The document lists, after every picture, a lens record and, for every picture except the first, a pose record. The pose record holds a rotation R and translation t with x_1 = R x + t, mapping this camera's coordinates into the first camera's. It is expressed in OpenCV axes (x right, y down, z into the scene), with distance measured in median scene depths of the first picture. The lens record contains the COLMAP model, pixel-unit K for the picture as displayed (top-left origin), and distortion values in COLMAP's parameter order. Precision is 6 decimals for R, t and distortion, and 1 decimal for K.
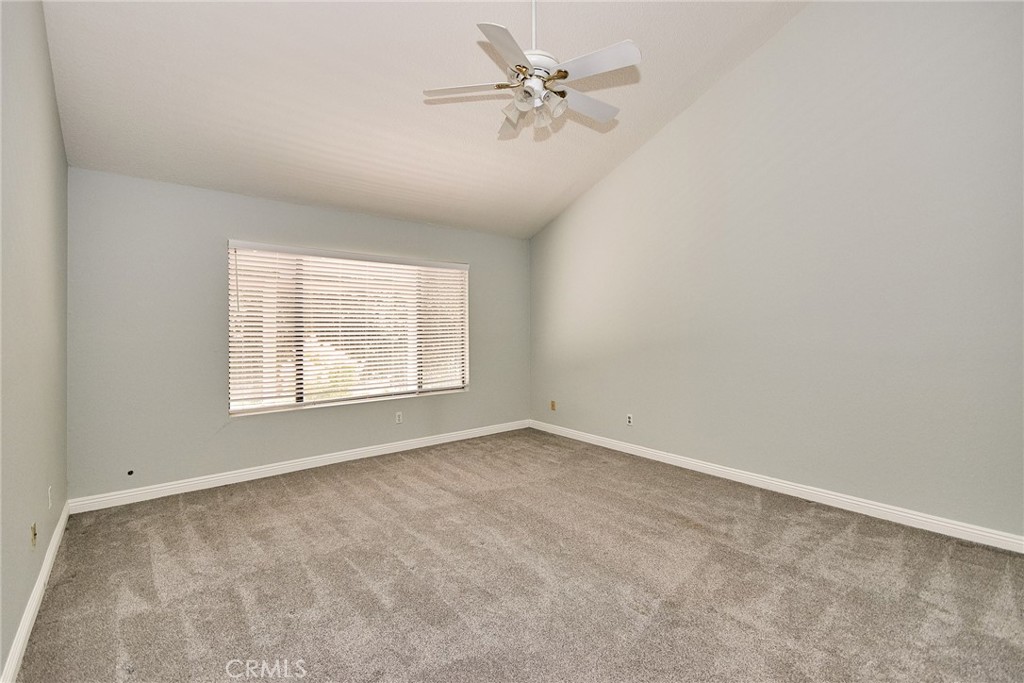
lens RADIAL K [[452.9, 0, 516.6], [0, 452.9, 322.0], [0, 0, 1]] dist [0.010610, -0.007040]
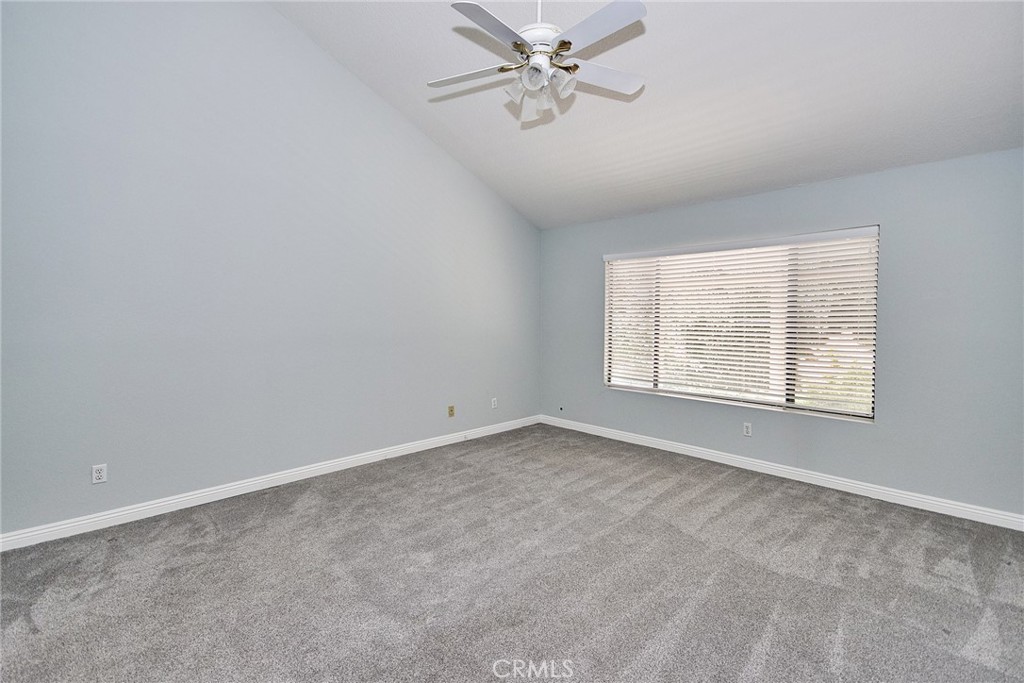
lens RADIAL K [[452.9, 0, 516.6], [0, 452.9, 322.0], [0, 0, 1]] dist [0.010610, -0.007040]
pose [[0.093007, 0.012139, -0.995591, 0.633966], [0.003844, 0.999914, 0.012550, -0.002854], [0.995658, -0.004994, 0.092953, 0.571482]]
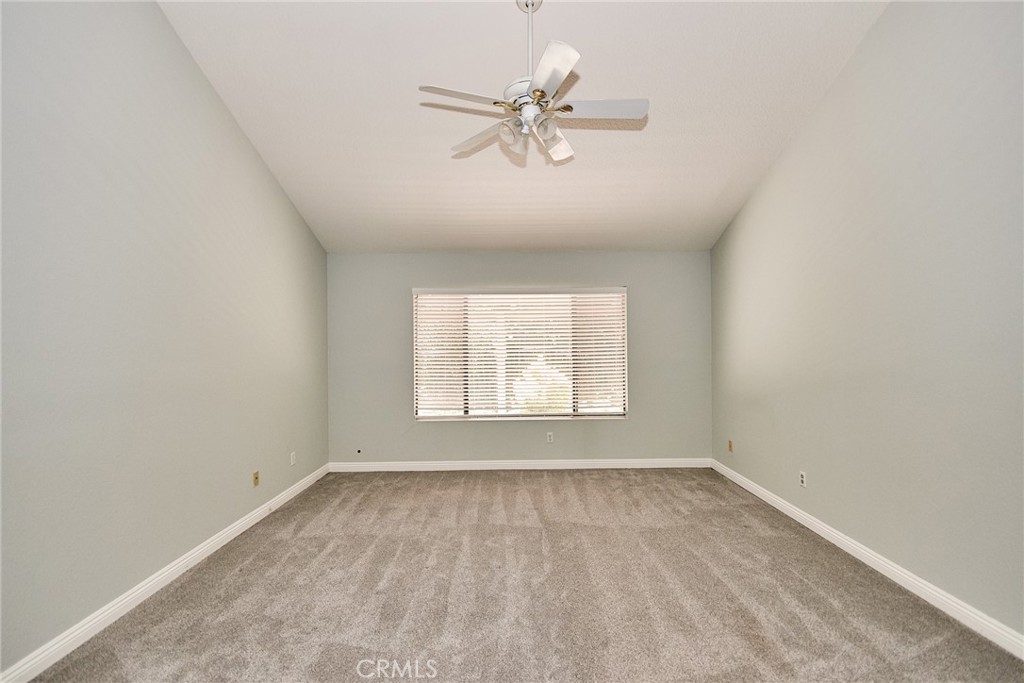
lens RADIAL K [[445.9, 0, 517.3], [0, 445.9, 340.6], [0, 0, 1]] dist [0.004137, -0.001240]
pose [[0.778190, -0.011864, -0.627917, 0.401730], [0.013696, 0.999904, -0.001920, -0.019365], [0.627880, -0.007106, 0.778278, 0.154898]]
